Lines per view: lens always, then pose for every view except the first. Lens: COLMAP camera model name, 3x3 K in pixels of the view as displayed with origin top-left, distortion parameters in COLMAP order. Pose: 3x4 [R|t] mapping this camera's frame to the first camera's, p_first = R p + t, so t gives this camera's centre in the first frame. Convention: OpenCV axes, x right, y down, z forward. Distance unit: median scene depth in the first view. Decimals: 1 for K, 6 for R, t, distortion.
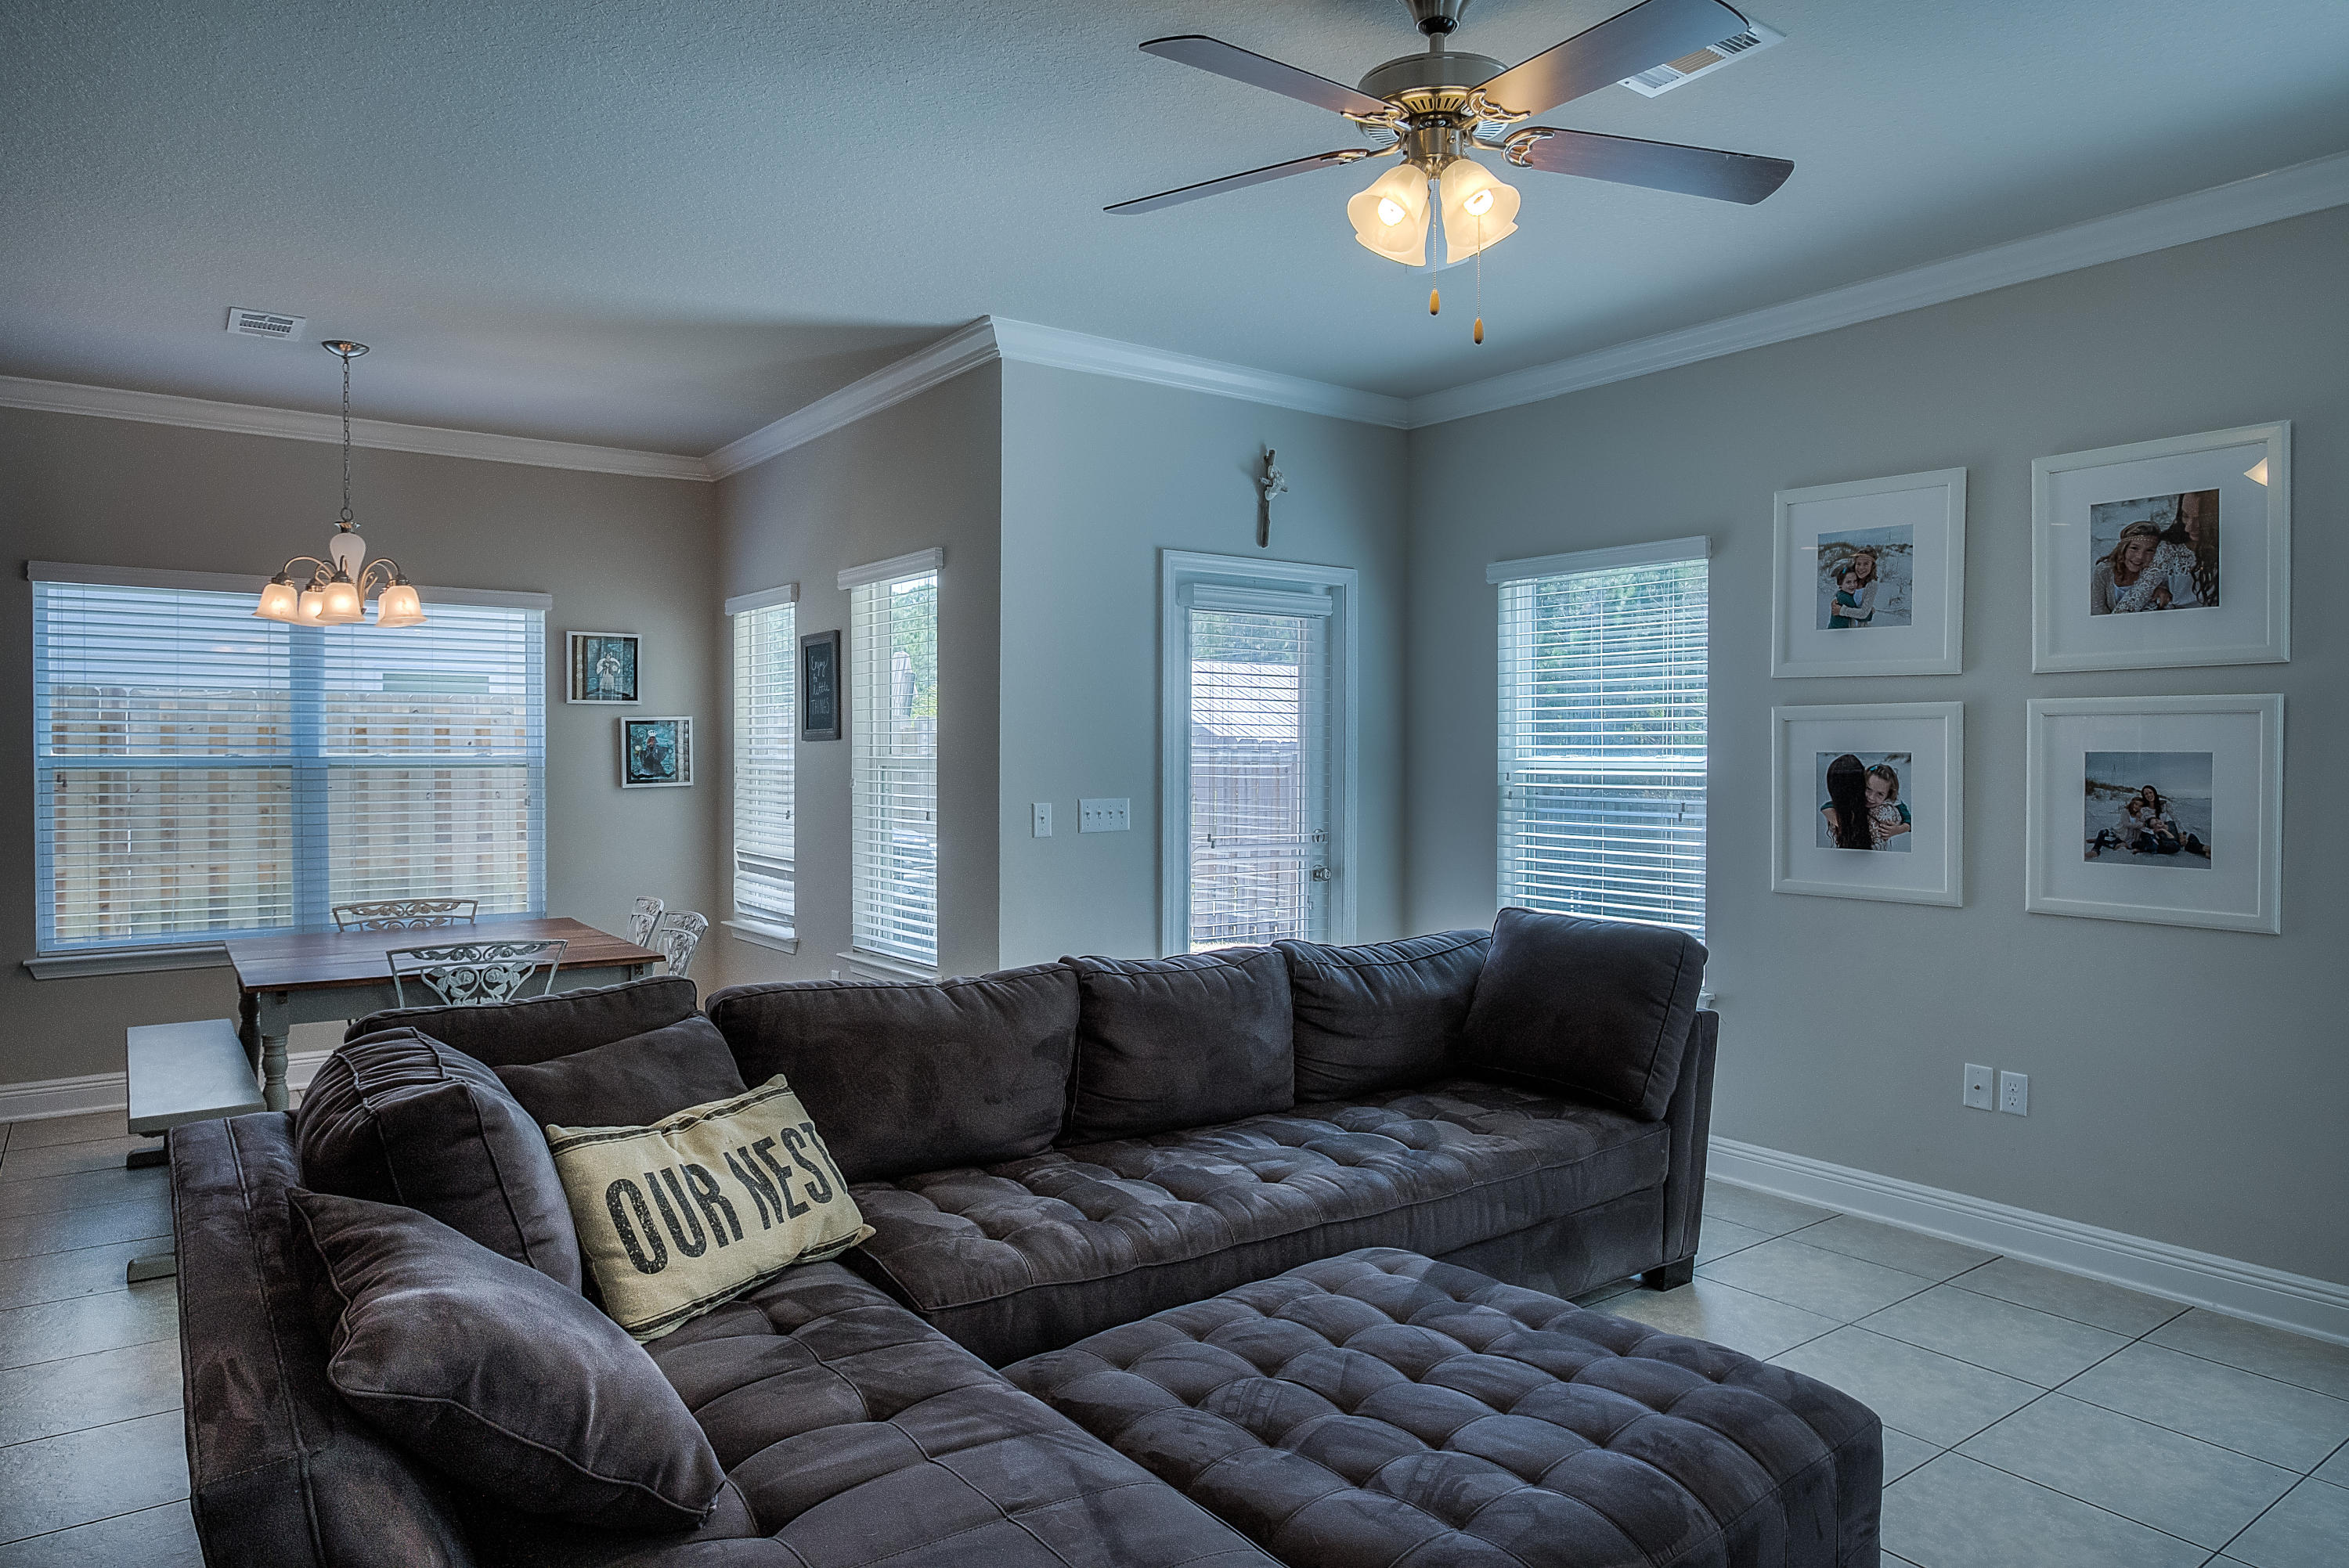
lens RADIAL K [[1502.2, 0, 1169.6], [0, 1502.2, 774.3], [0, 0, 1]] dist [0.020877, 0.000518]
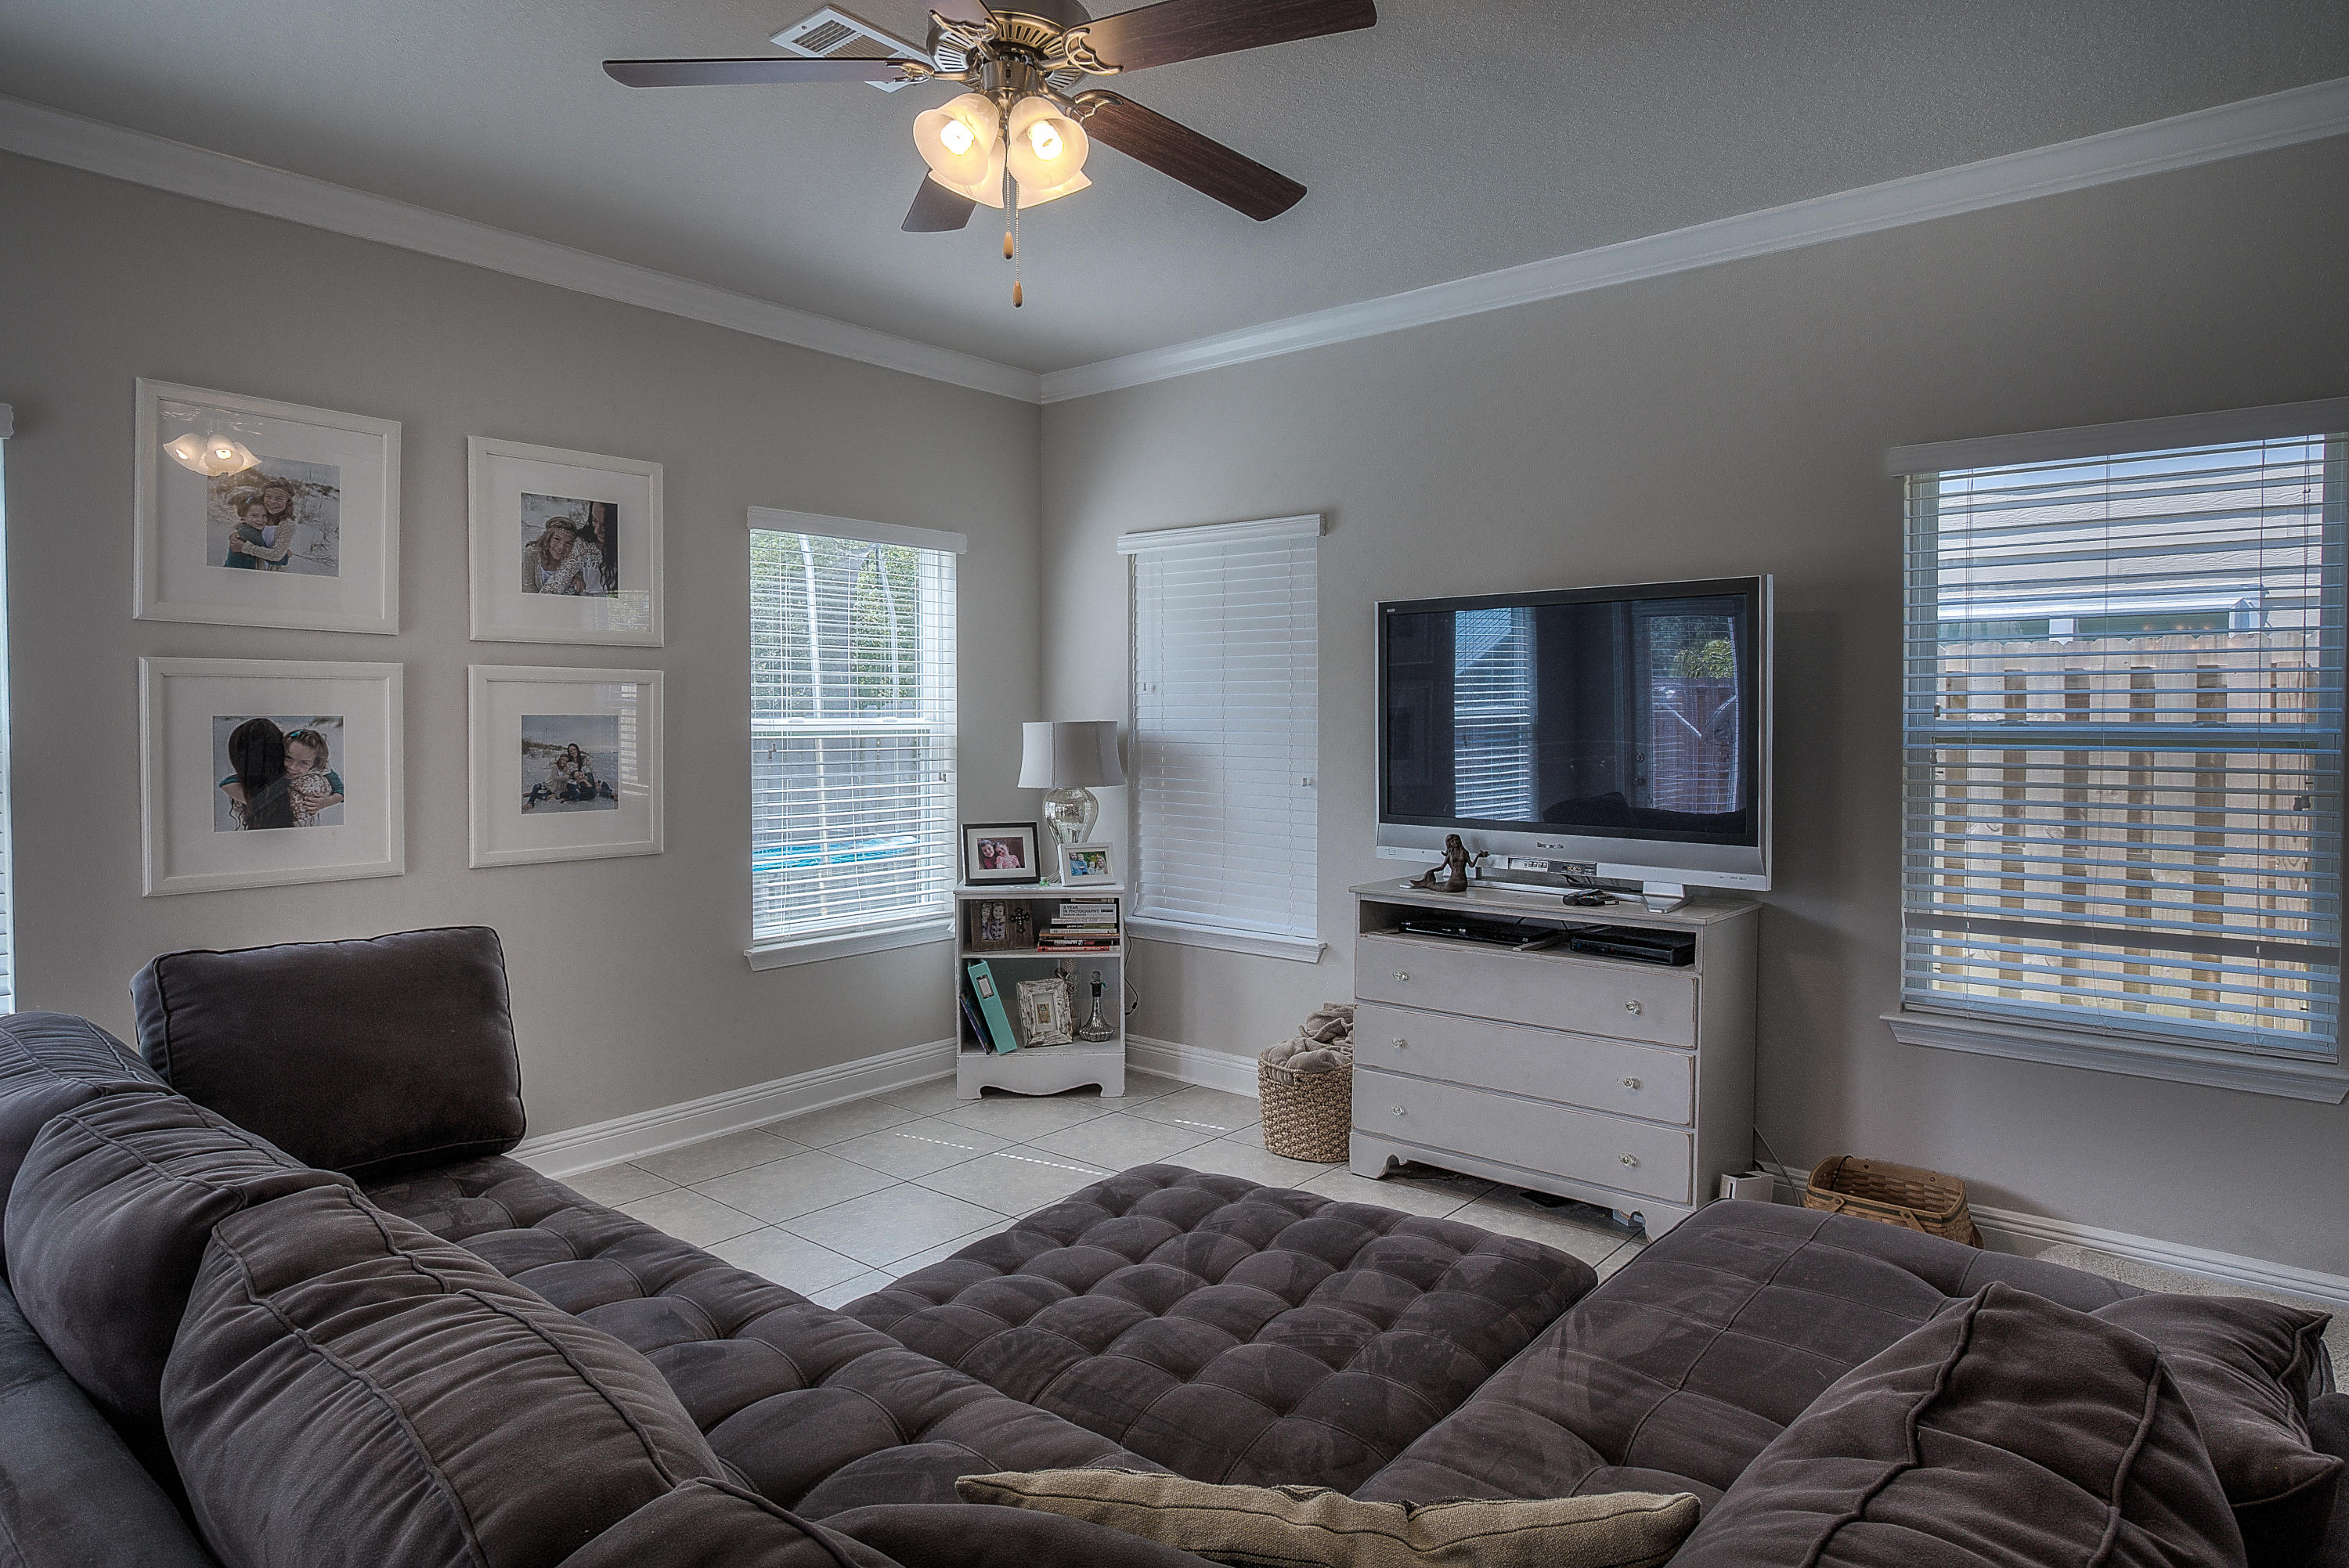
lens RADIAL K [[1331.5, 0, 1228.9], [0, 1331.5, 735.7], [0, 0, 1]] dist [-0.007903, -0.000784]
pose [[-0.262196, -0.012934, 0.964928, -0.417060], [0.019610, 0.999632, 0.018728, -0.006827], [-0.964815, 0.023833, -0.261846, 0.674857]]
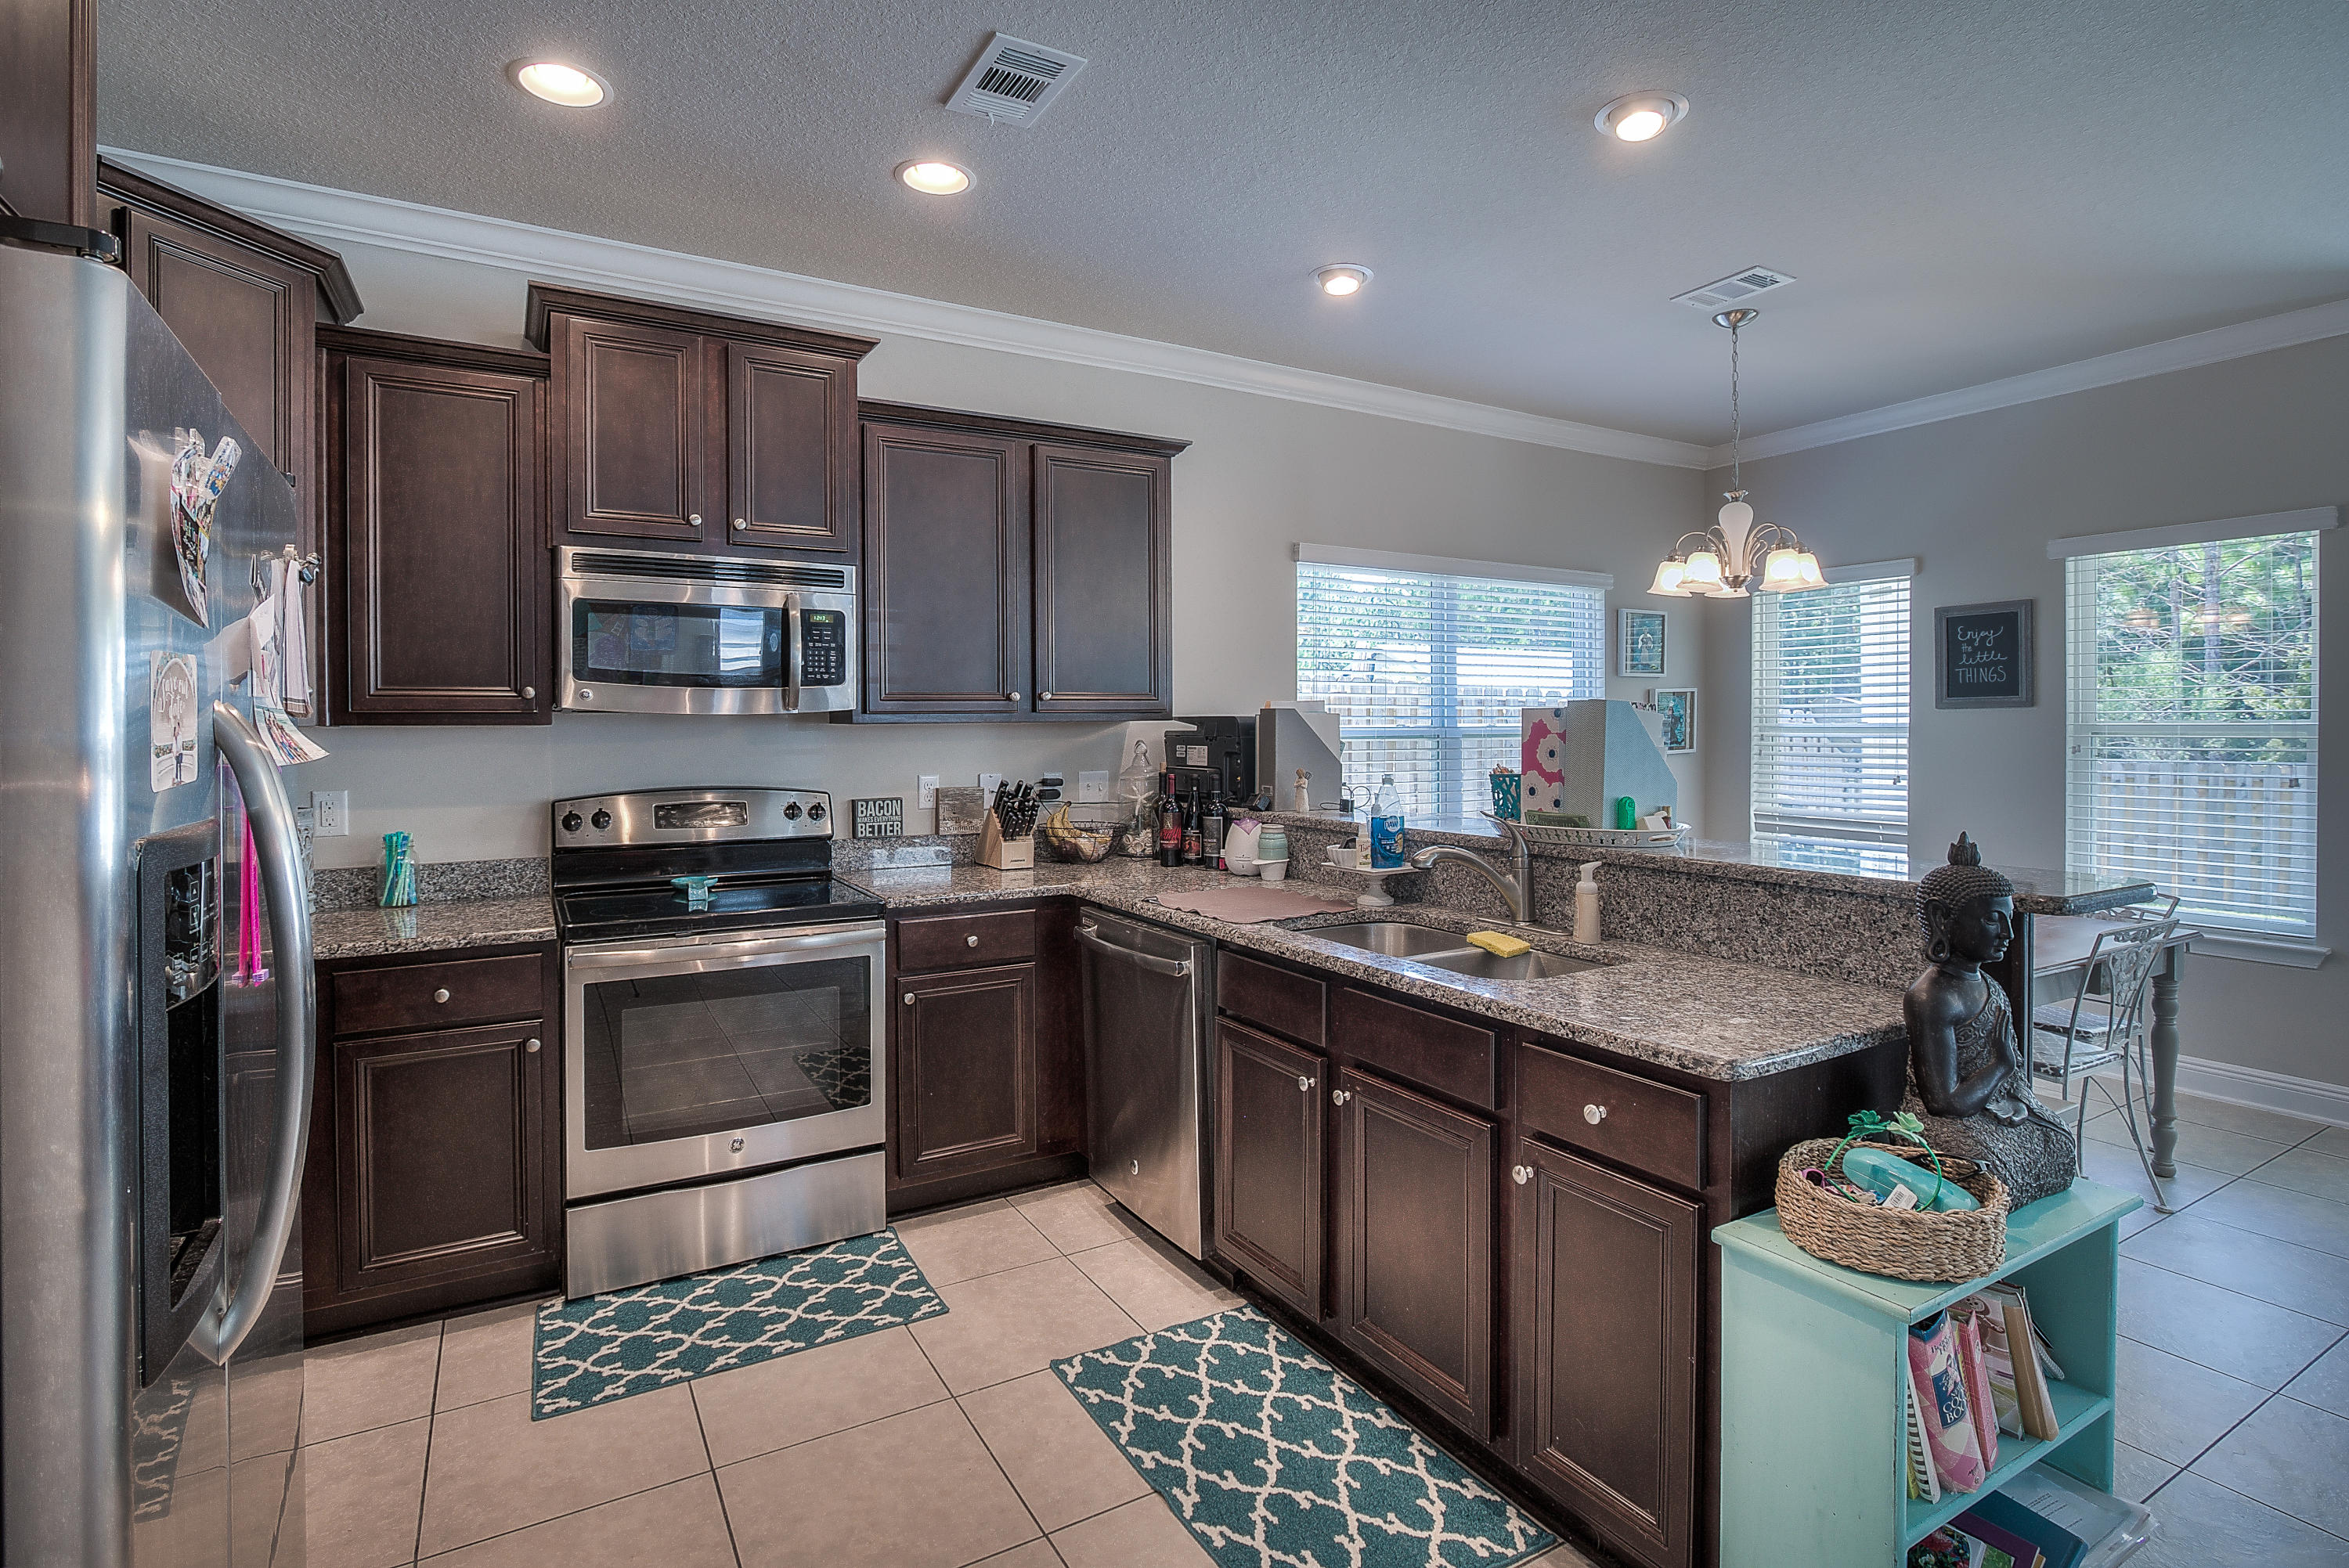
lens RADIAL K [[1114.9, 0, 1197.4], [0, 1114.9, 739.5], [0, 0, 1]] dist [-0.007819, -0.000141]
pose [[0.995890, -0.006645, -0.090329, -0.935248], [0.006085, 0.999961, -0.006472, 0.001919], [0.090368, 0.005896, 0.995891, 0.266603]]
